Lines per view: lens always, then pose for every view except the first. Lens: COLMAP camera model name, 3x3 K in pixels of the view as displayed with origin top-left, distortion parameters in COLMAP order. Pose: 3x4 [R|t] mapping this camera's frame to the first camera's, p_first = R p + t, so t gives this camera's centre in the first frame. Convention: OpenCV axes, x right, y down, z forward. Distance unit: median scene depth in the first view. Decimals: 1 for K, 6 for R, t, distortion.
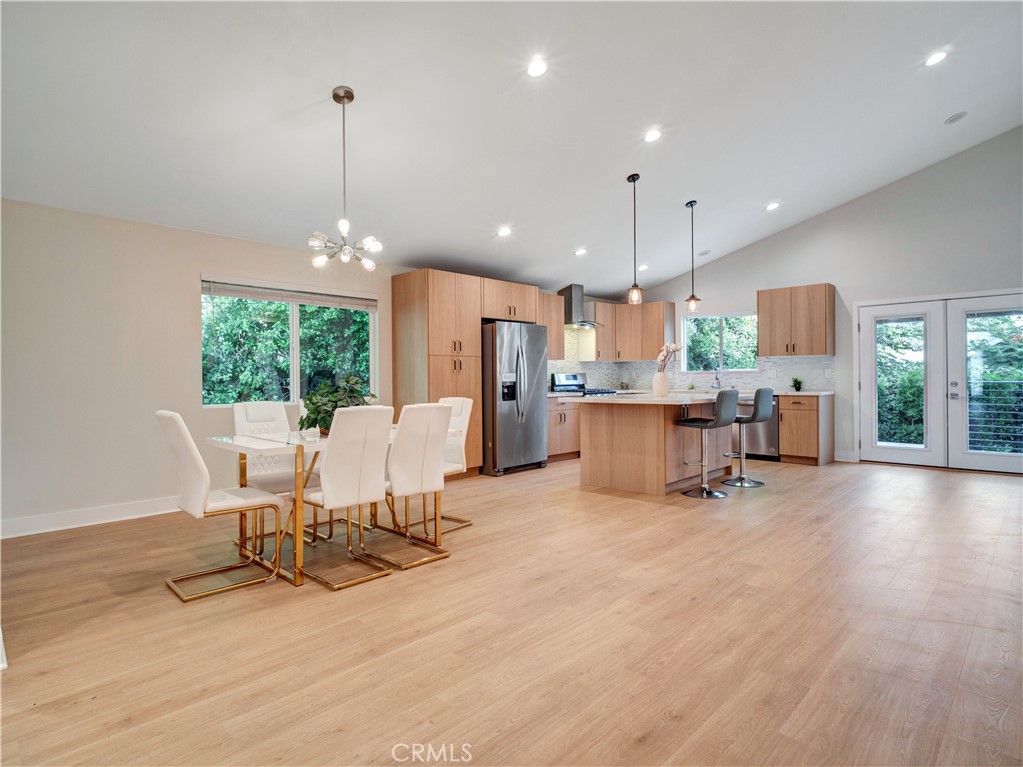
lens RADIAL K [[553.3, 0, 507.3], [0, 553.3, 381.1], [0, 0, 1]] dist [0.003530, -0.009555]
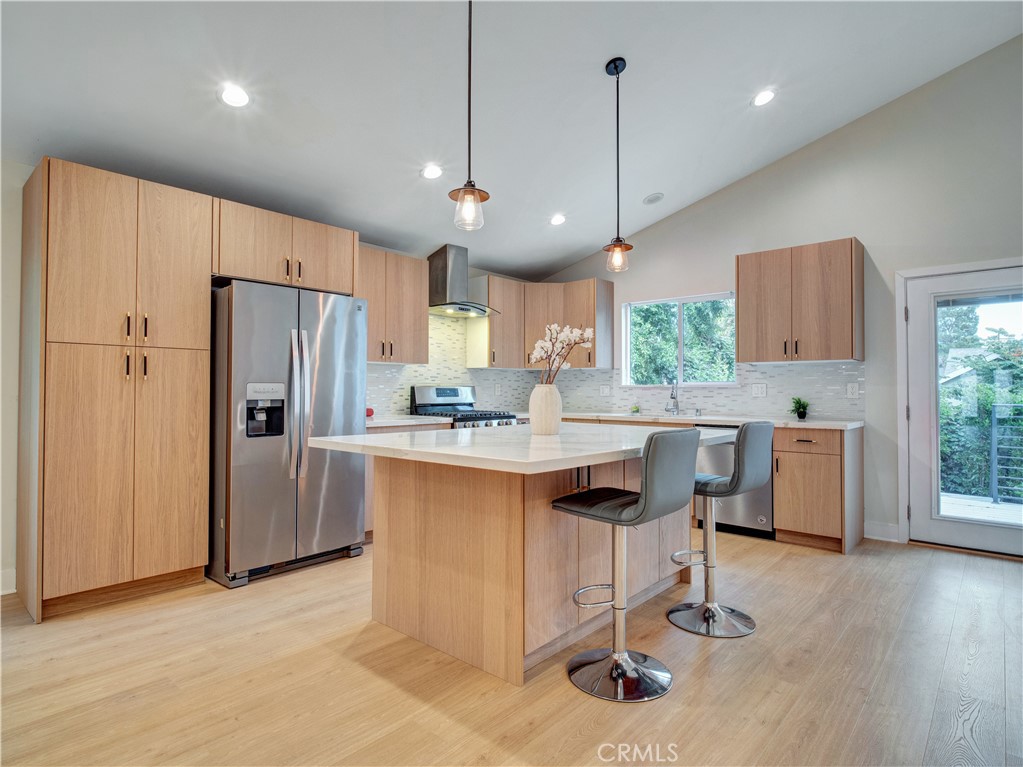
lens RADIAL K [[553.3, 0, 507.3], [0, 553.3, 381.1], [0, 0, 1]] dist [0.003530, -0.009555]
pose [[0.999077, 0.012376, 0.041126, 0.189588], [-0.011349, 0.999621, -0.025101, -0.005527], [-0.041421, 0.024611, 0.998839, 0.436379]]
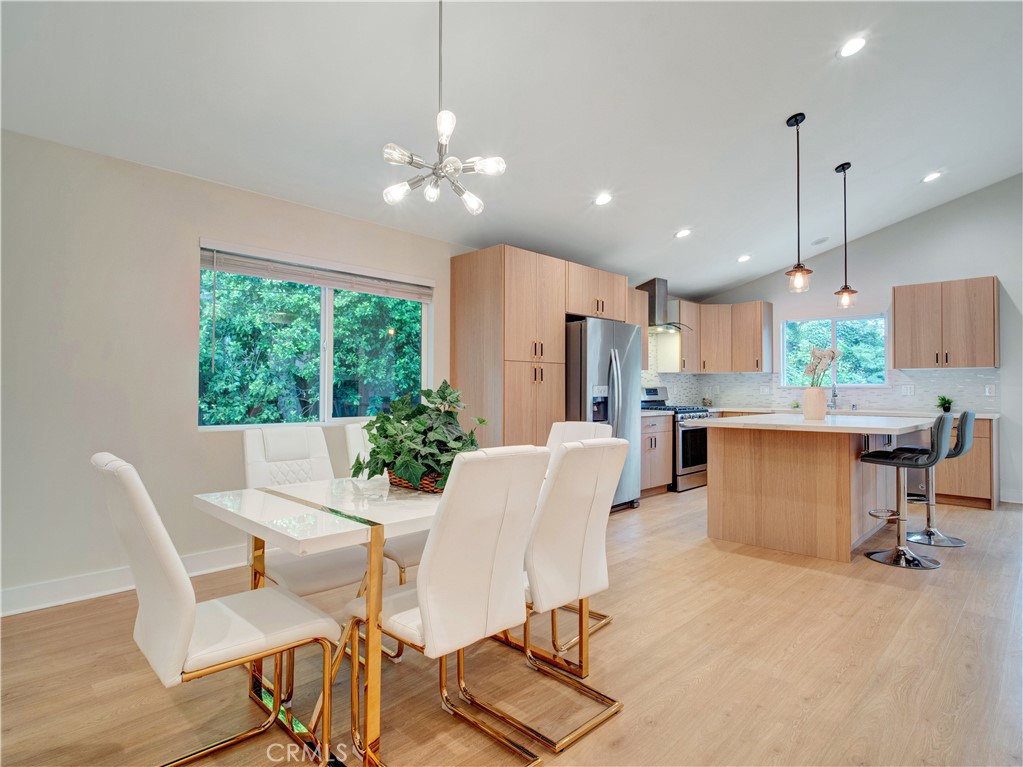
lens RADIAL K [[553.3, 0, 507.3], [0, 553.3, 381.1], [0, 0, 1]] dist [0.003530, -0.009555]
pose [[0.999902, 0.011234, -0.008387, -0.109852], [-0.011422, 0.999675, -0.022787, -0.001807], [0.008129, 0.022880, 0.999705, 0.214776]]
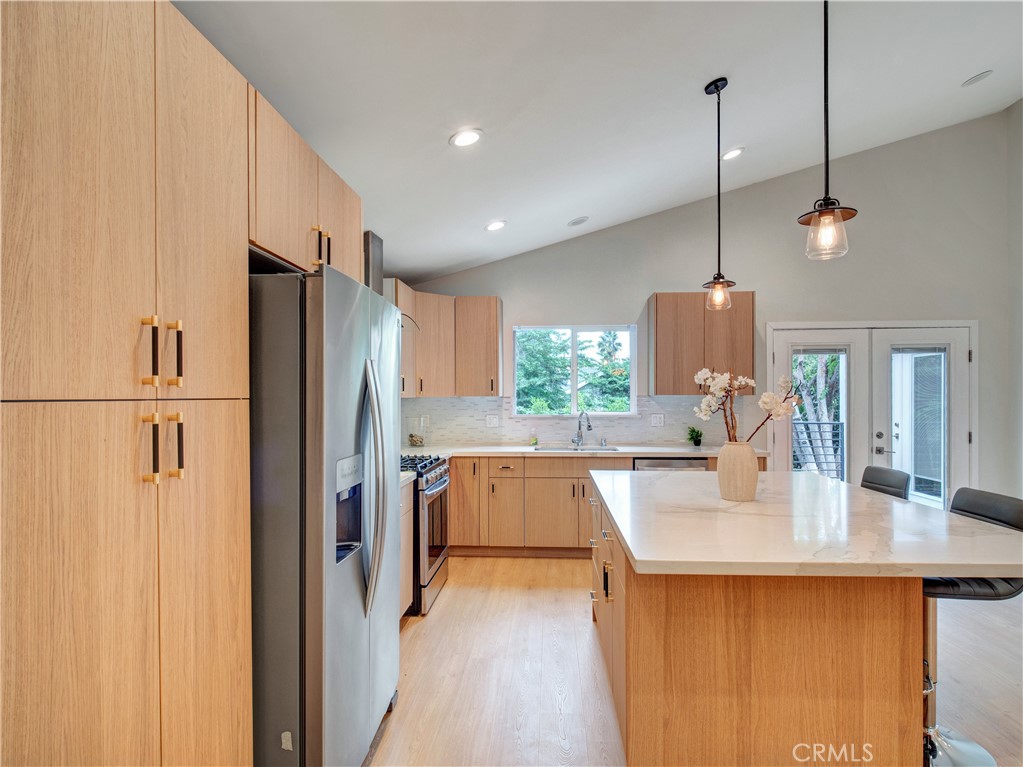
lens RADIAL K [[565.1, 0, 511.6], [0, 565.1, 399.8], [0, 0, 1]] dist [-0.004951, -0.000764]
pose [[0.762073, 0.002073, 0.647488, -0.110678], [0.002083, 0.999982, -0.005653, -0.038690], [-0.647488, 0.005656, 0.762055, 0.666338]]
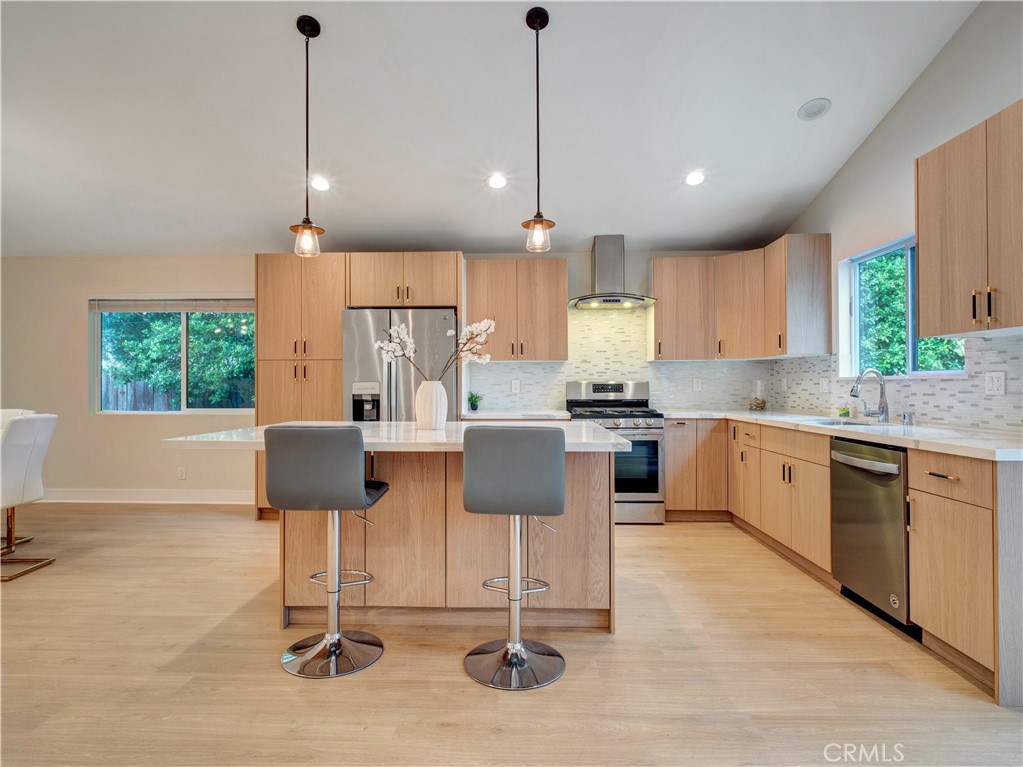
lens RADIAL K [[553.3, 0, 507.3], [0, 553.3, 381.1], [0, 0, 1]] dist [0.003530, -0.009555]
pose [[0.676370, 0.000198, -0.736562, 0.590350], [-0.007772, 0.999946, -0.006868, -0.011322], [0.736521, 0.010370, 0.676335, 0.602629]]
